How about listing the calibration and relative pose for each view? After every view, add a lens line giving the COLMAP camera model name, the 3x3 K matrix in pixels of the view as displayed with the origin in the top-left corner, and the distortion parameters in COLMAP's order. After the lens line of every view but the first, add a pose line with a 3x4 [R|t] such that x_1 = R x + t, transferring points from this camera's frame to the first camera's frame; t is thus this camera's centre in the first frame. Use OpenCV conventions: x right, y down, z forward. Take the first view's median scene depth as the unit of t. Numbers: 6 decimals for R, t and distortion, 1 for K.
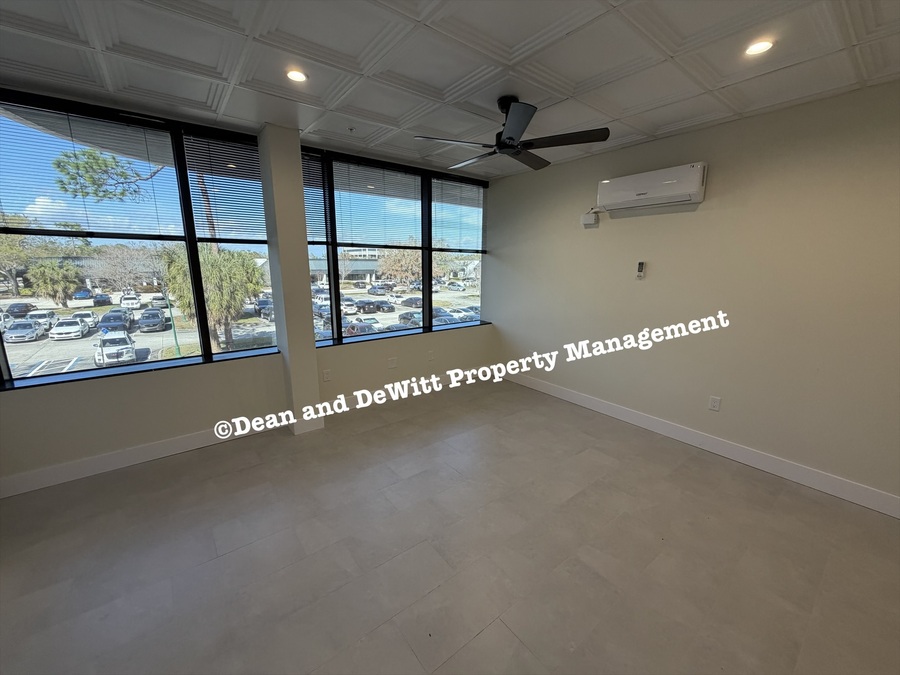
lens RADIAL K [[359.0, 0, 447.5], [0, 359.0, 337.5], [0, 0, 1]] dist [0.001427, -0.000461]
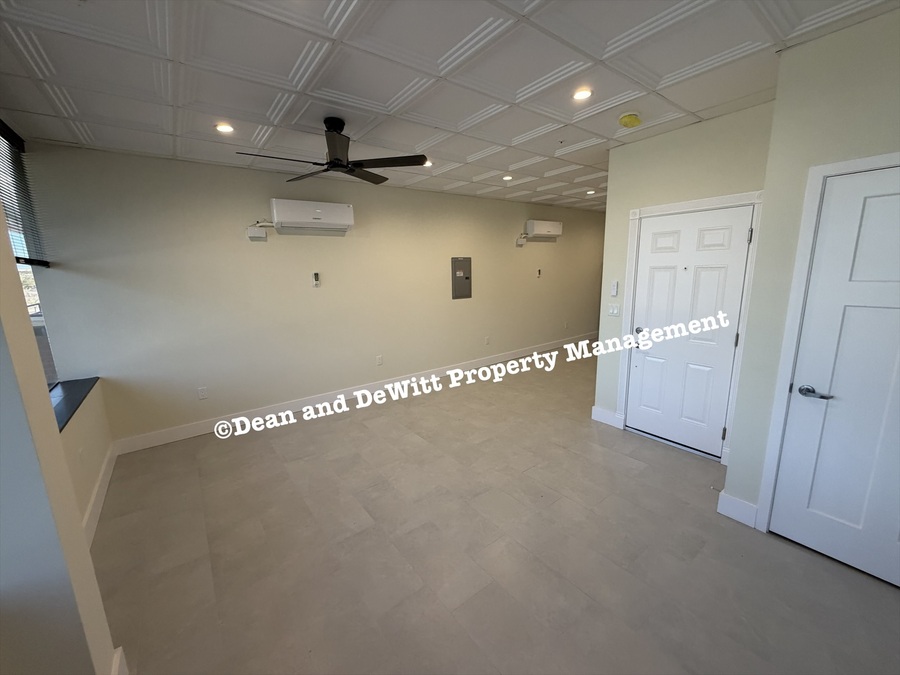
lens RADIAL K [[359.0, 0, 450.0], [0, 359.0, 336.1], [0, 0, 1]] dist [0.001427, -0.000461]
pose [[0.009848, -0.193401, 0.981070, -0.495137], [0.234704, 0.954157, 0.185740, -0.087070], [-0.972017, 0.228432, 0.054788, 0.377047]]
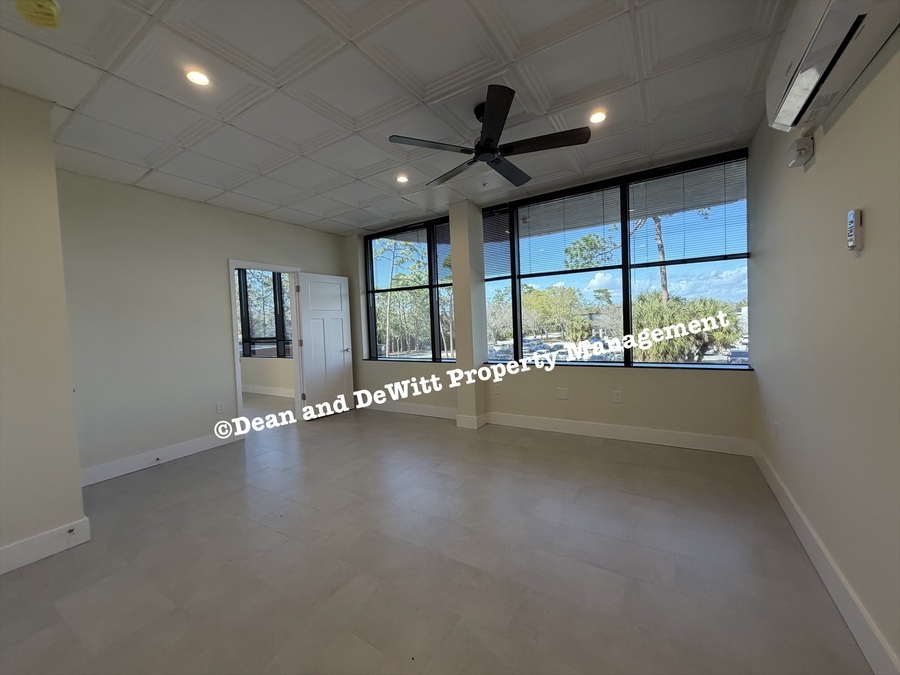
lens RADIAL K [[359.0, 0, 446.6], [0, 359.0, 335.9], [0, 0, 1]] dist [0.001427, -0.000461]
pose [[0.341714, 0.014086, -0.939699, 0.537689], [-0.151195, 0.987687, -0.040175, 0.006022], [0.927562, 0.155806, 0.339636, 0.334139]]
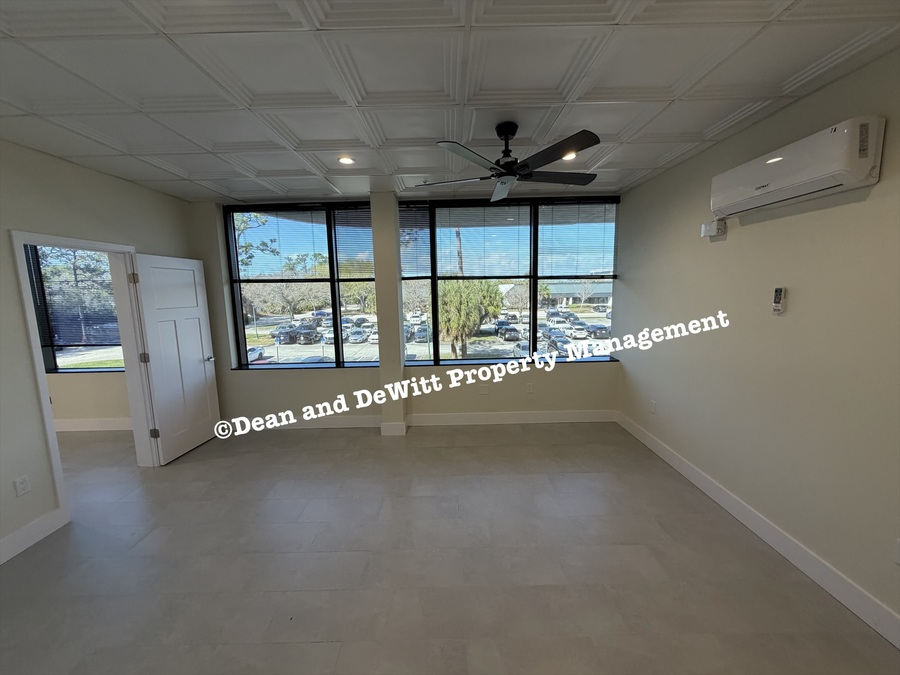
lens RADIAL K [[359.0, 0, 447.7], [0, 359.0, 337.9], [0, 0, 1]] dist [0.001427, -0.000461]
pose [[0.790665, 0.062900, -0.609009, 0.329955], [-0.100428, 0.994560, -0.027663, -0.031488], [0.603956, 0.083034, 0.792681, 0.101278]]
